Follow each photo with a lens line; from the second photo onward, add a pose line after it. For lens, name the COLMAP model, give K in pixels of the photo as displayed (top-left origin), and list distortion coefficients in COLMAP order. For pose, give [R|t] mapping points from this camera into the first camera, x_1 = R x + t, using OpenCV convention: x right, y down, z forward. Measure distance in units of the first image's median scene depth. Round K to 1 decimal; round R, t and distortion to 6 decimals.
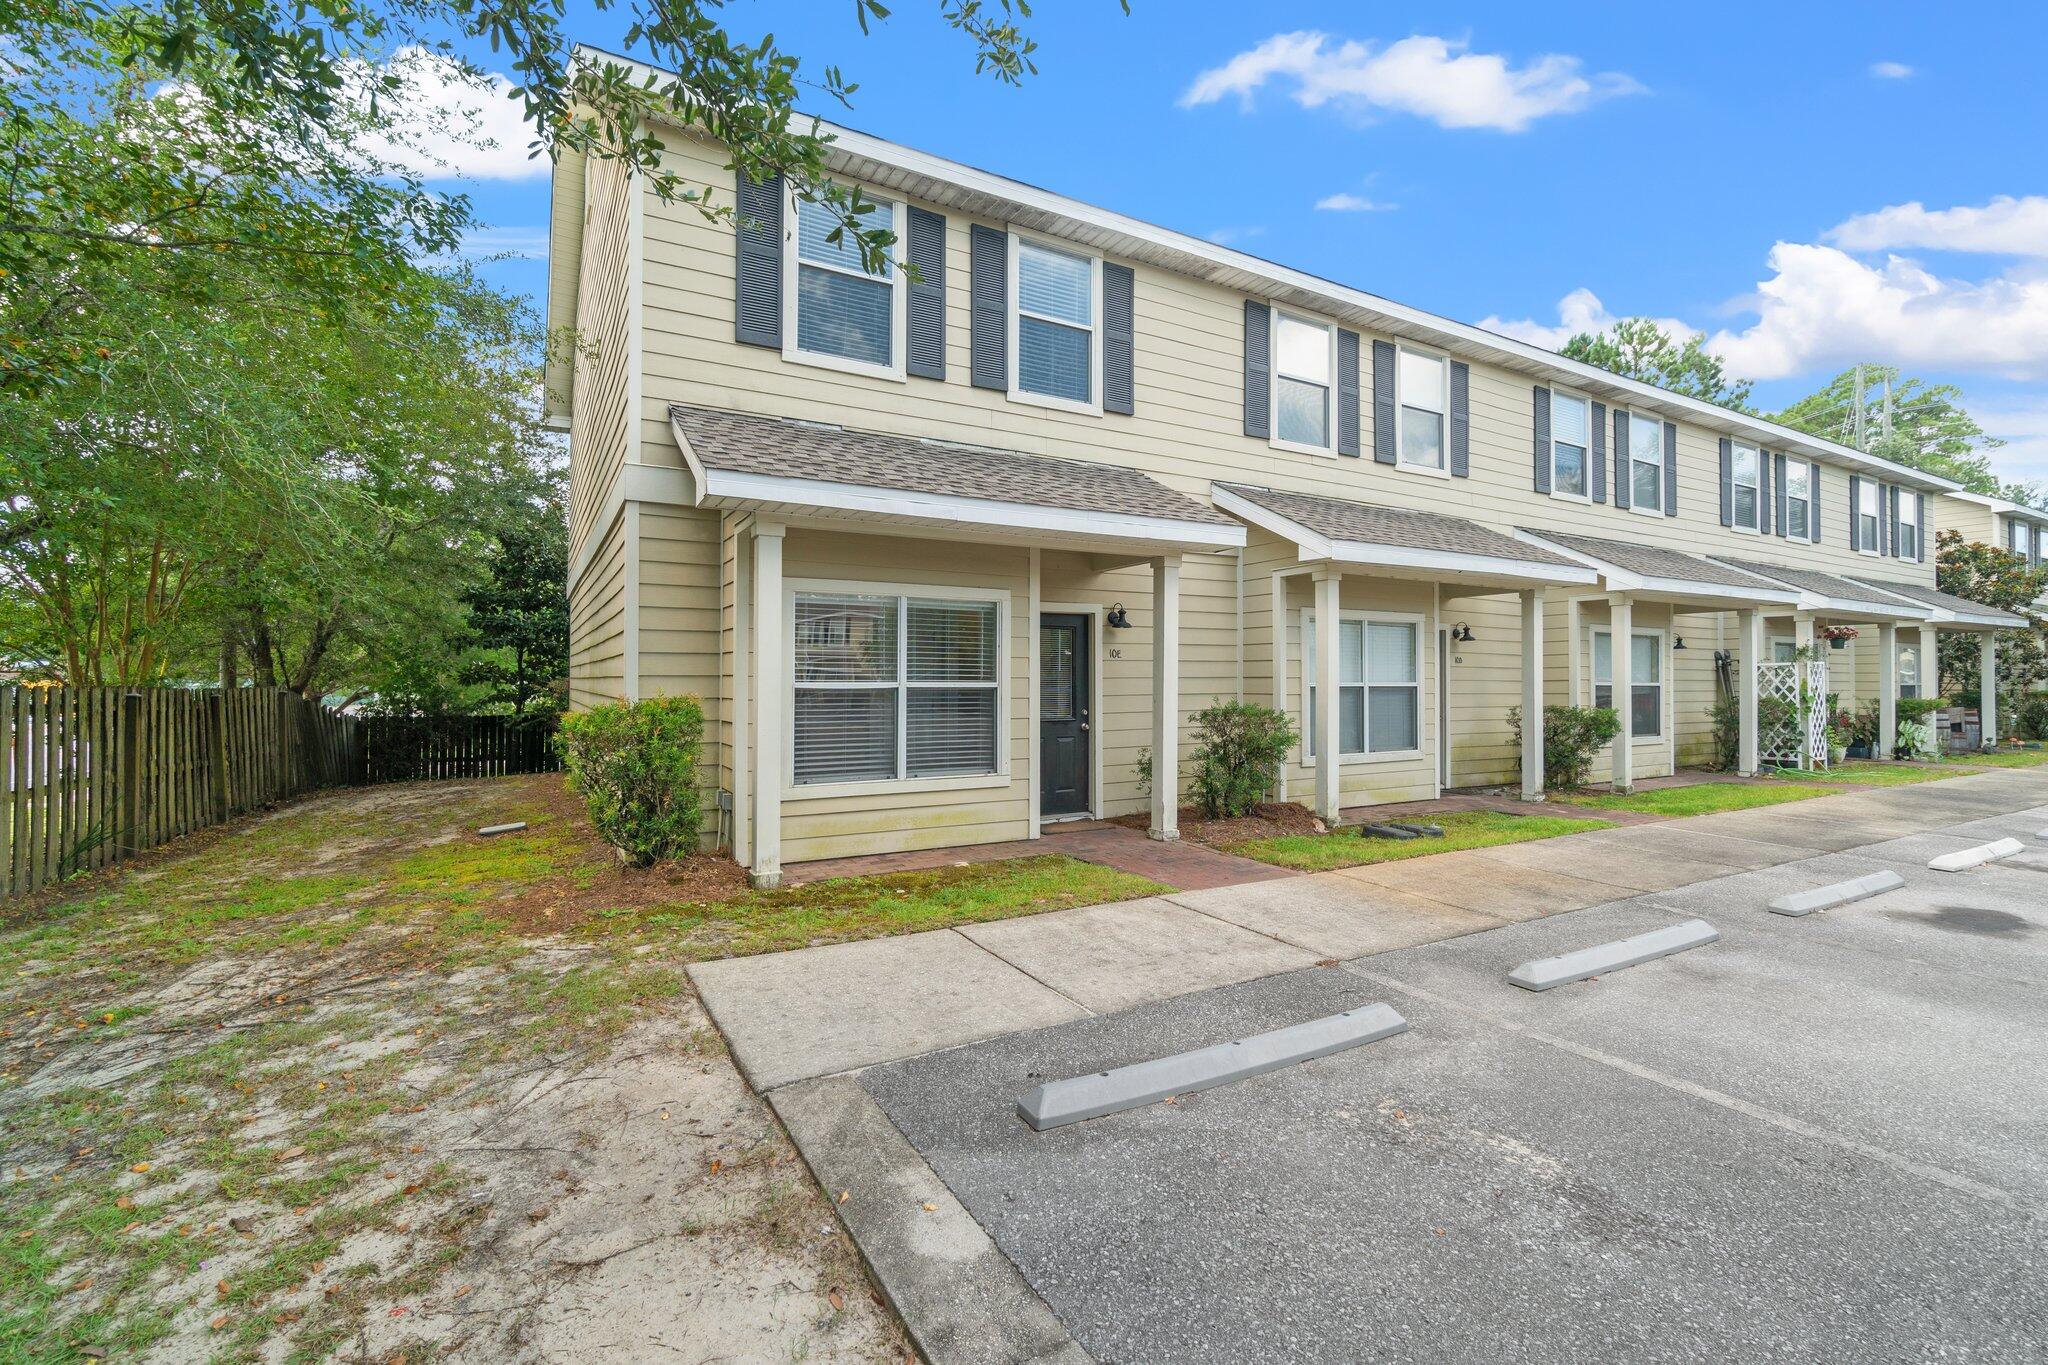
lens RADIAL K [[880.8, 0, 1018.9], [0, 880.8, 667.2], [0, 0, 1]] dist [-0.005435, 0.001934]
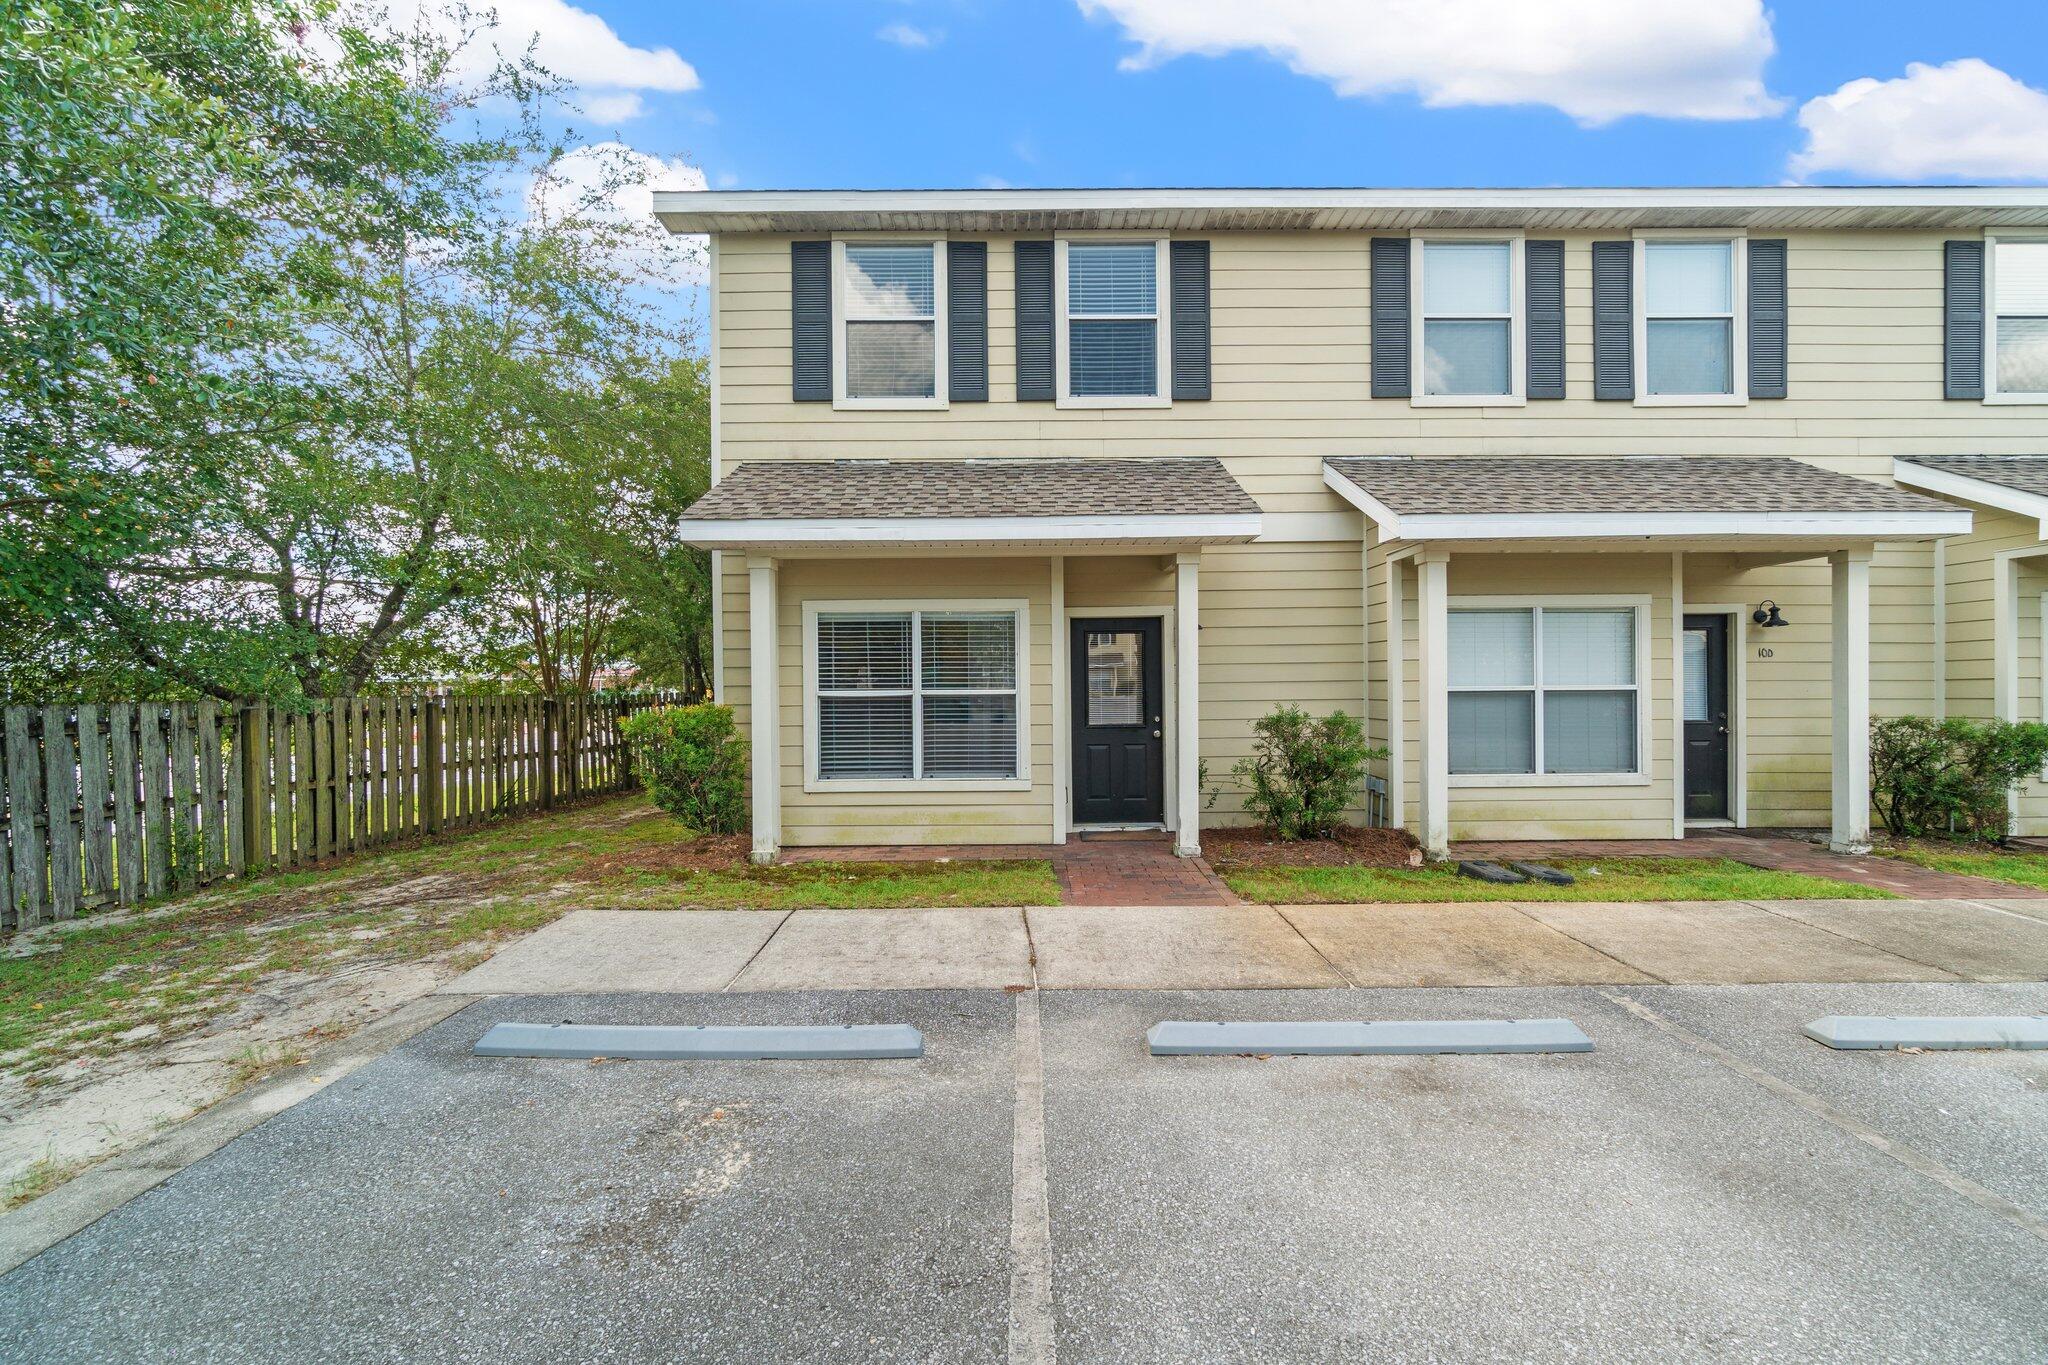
lens RADIAL K [[880.8, 0, 1025.0], [0, 880.8, 682.0], [0, 0, 1]] dist [-0.005435, 0.001934]
pose [[0.875537, -0.008787, -0.483071, 0.483751], [0.015776, 0.999821, 0.010406, -0.001707], [0.482894, -0.016732, 0.875519, 0.107685]]
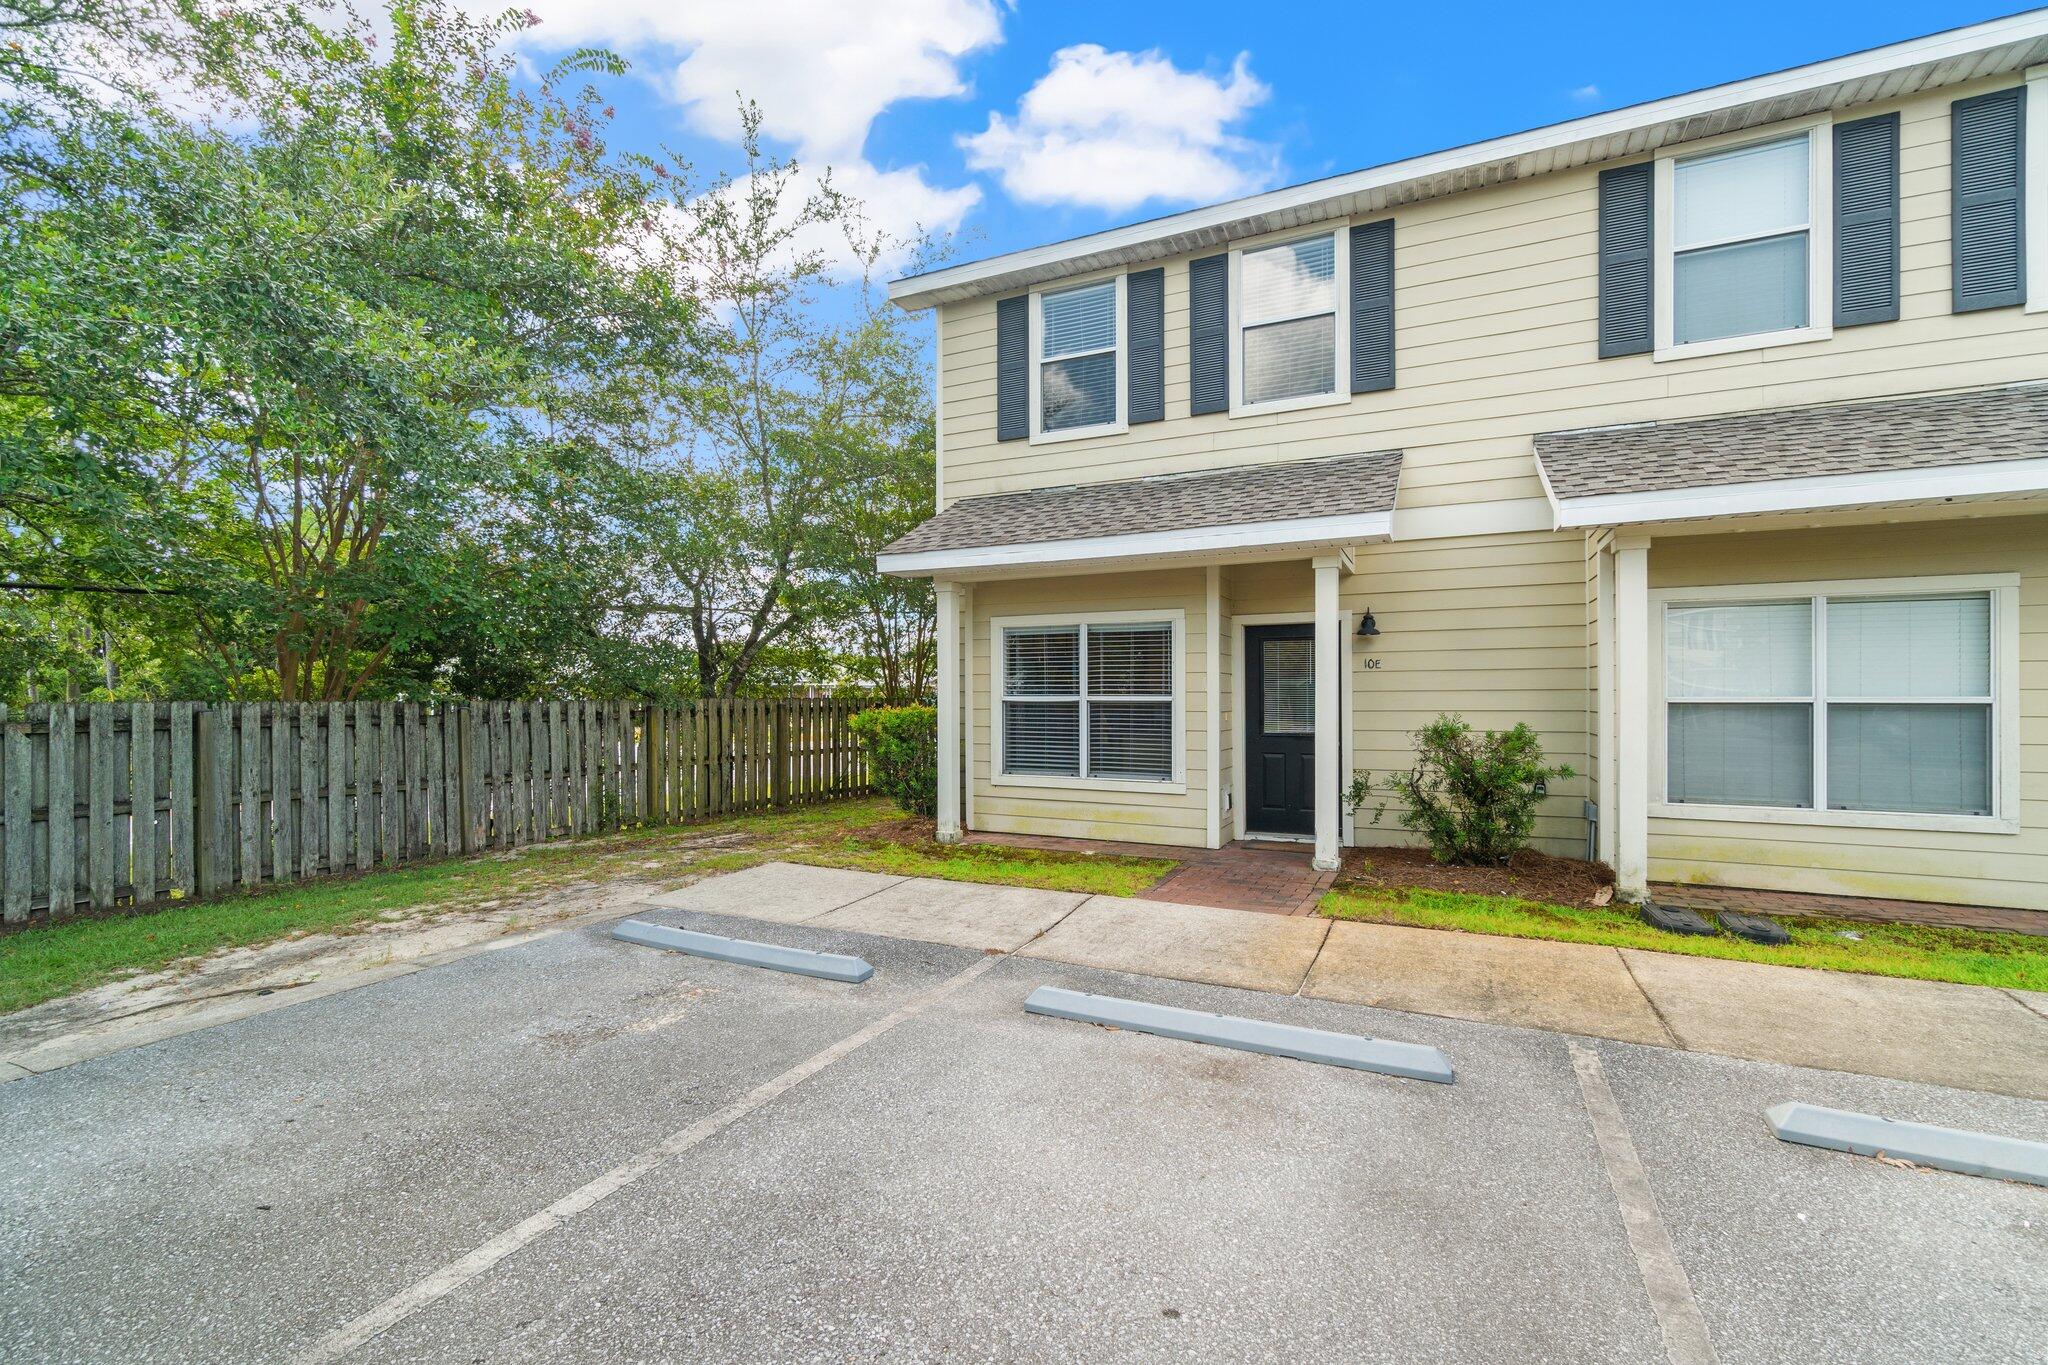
lens RADIAL K [[880.8, 0, 1025.8], [0, 880.8, 697.8], [0, 0, 1]] dist [-0.005435, 0.001934]
pose [[0.581381, 0.000561, -0.813631, 0.746356], [0.012866, 0.999868, 0.009883, 0.006443], [0.813529, -0.016214, 0.581298, 0.236497]]
